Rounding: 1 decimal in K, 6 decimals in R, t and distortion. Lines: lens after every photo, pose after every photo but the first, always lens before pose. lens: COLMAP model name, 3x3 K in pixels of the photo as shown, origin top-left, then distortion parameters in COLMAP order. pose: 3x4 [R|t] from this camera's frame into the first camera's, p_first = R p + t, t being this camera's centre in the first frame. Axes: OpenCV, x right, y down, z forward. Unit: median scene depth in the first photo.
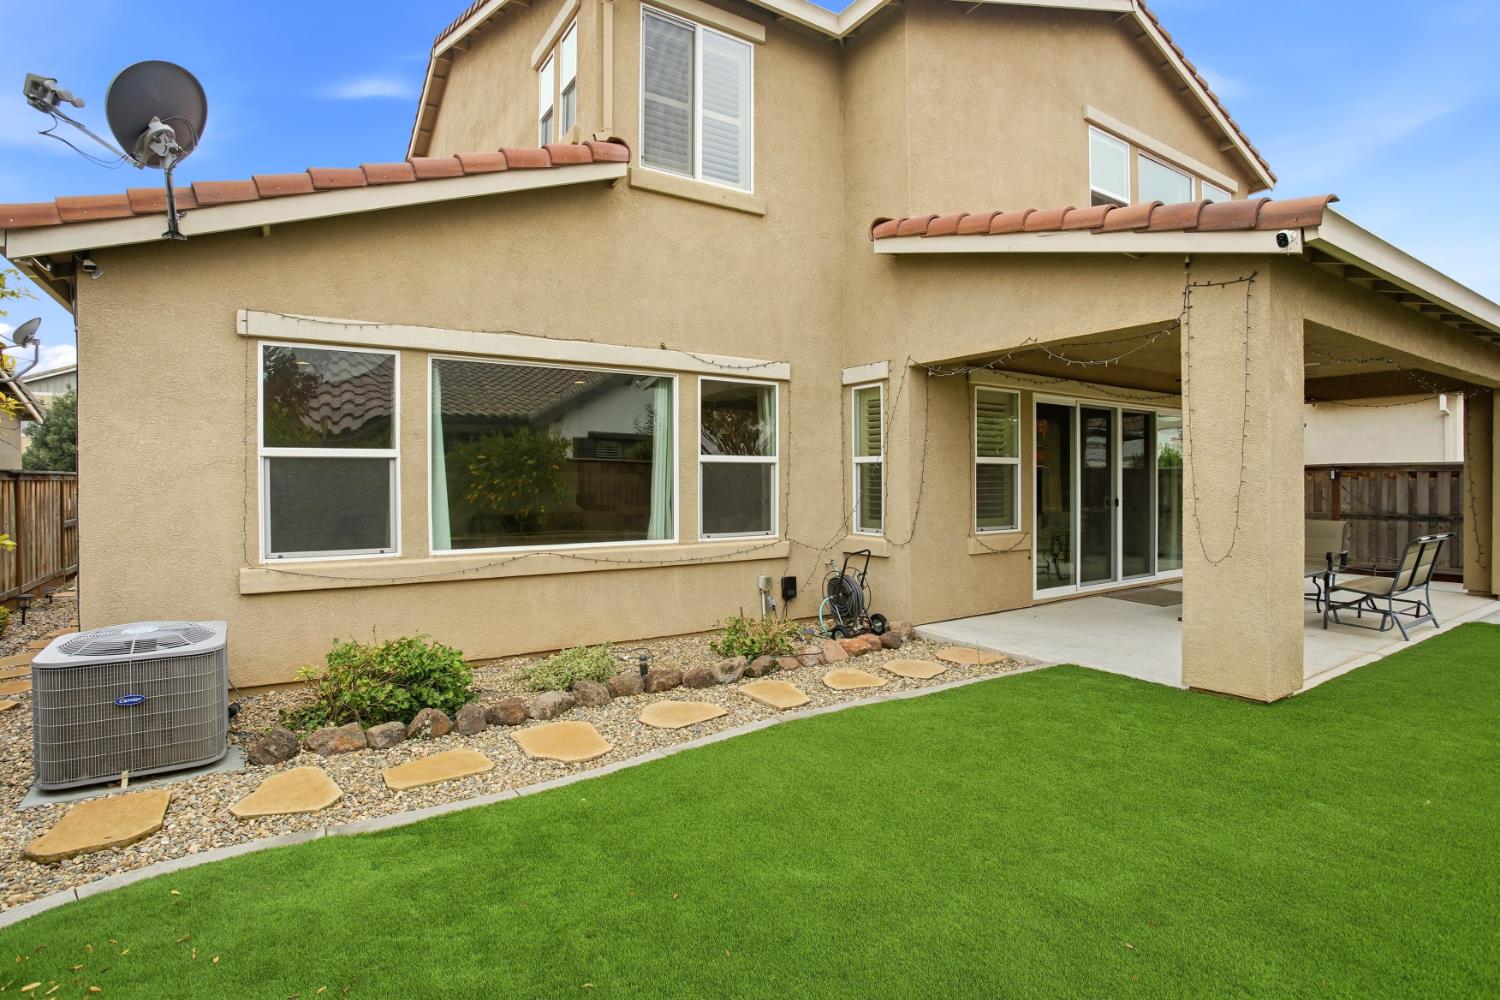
lens RADIAL K [[735.6, 0, 750.8], [0, 735.6, 487.4], [0, 0, 1]] dist [-0.073550, 0.030843]
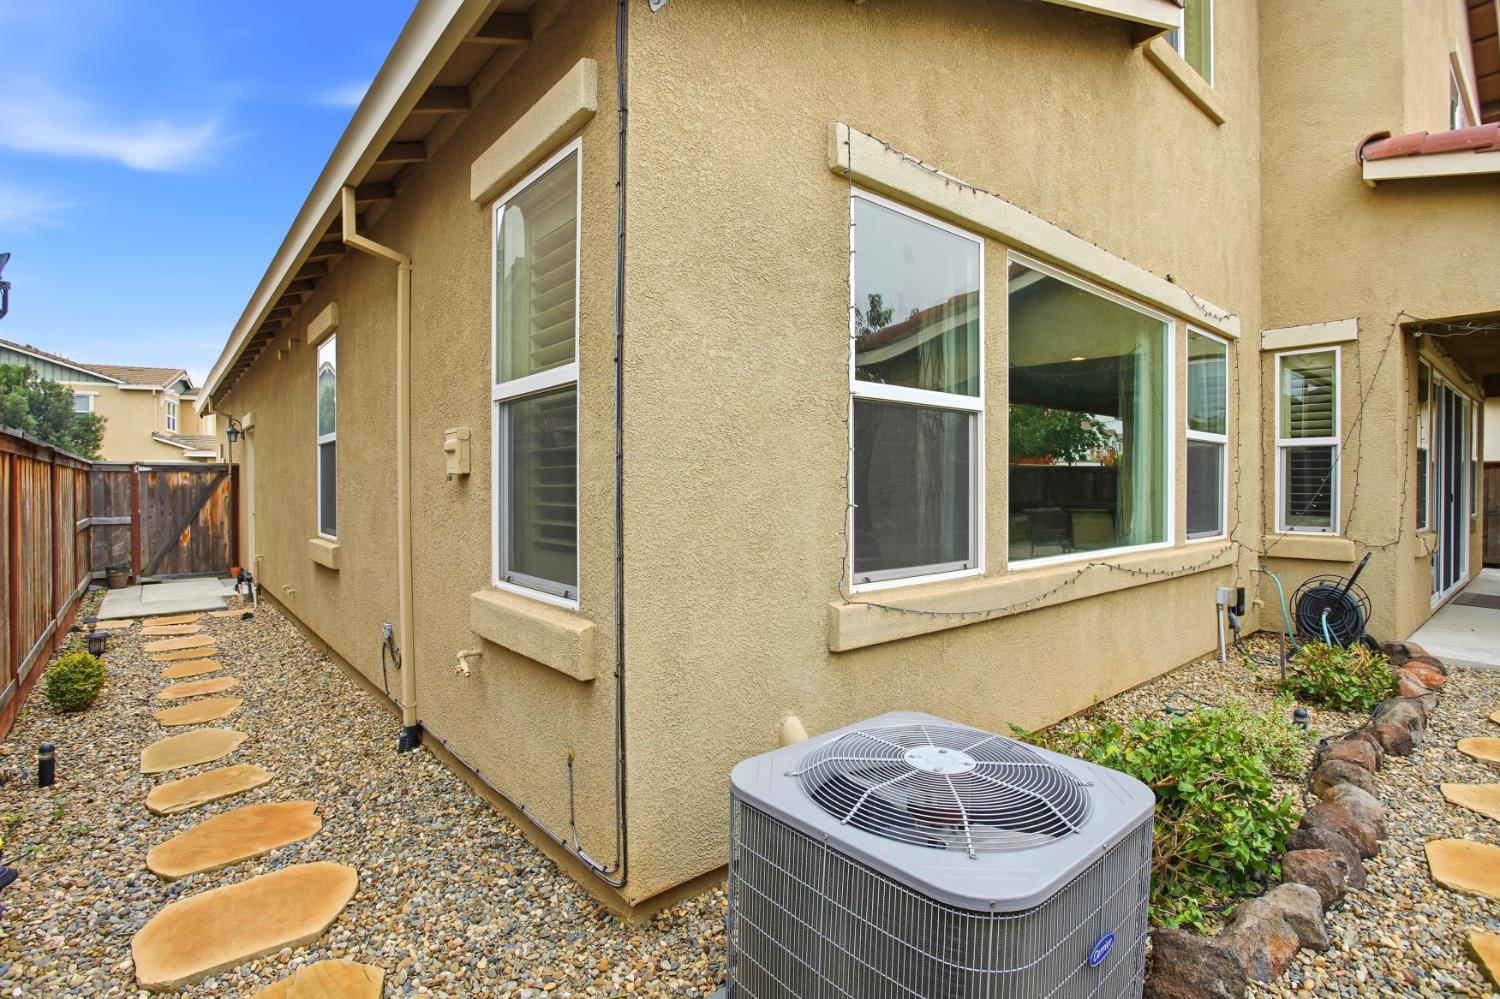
lens RADIAL K [[735.6, 0, 750.8], [0, 735.6, 486.9], [0, 0, 1]] dist [-0.073550, 0.030843]
pose [[0.993089, 0.006307, 0.117191, -0.599179], [-0.005740, 0.999970, -0.005175, 0.021080], [-0.117220, 0.004466, 0.993096, 0.329535]]
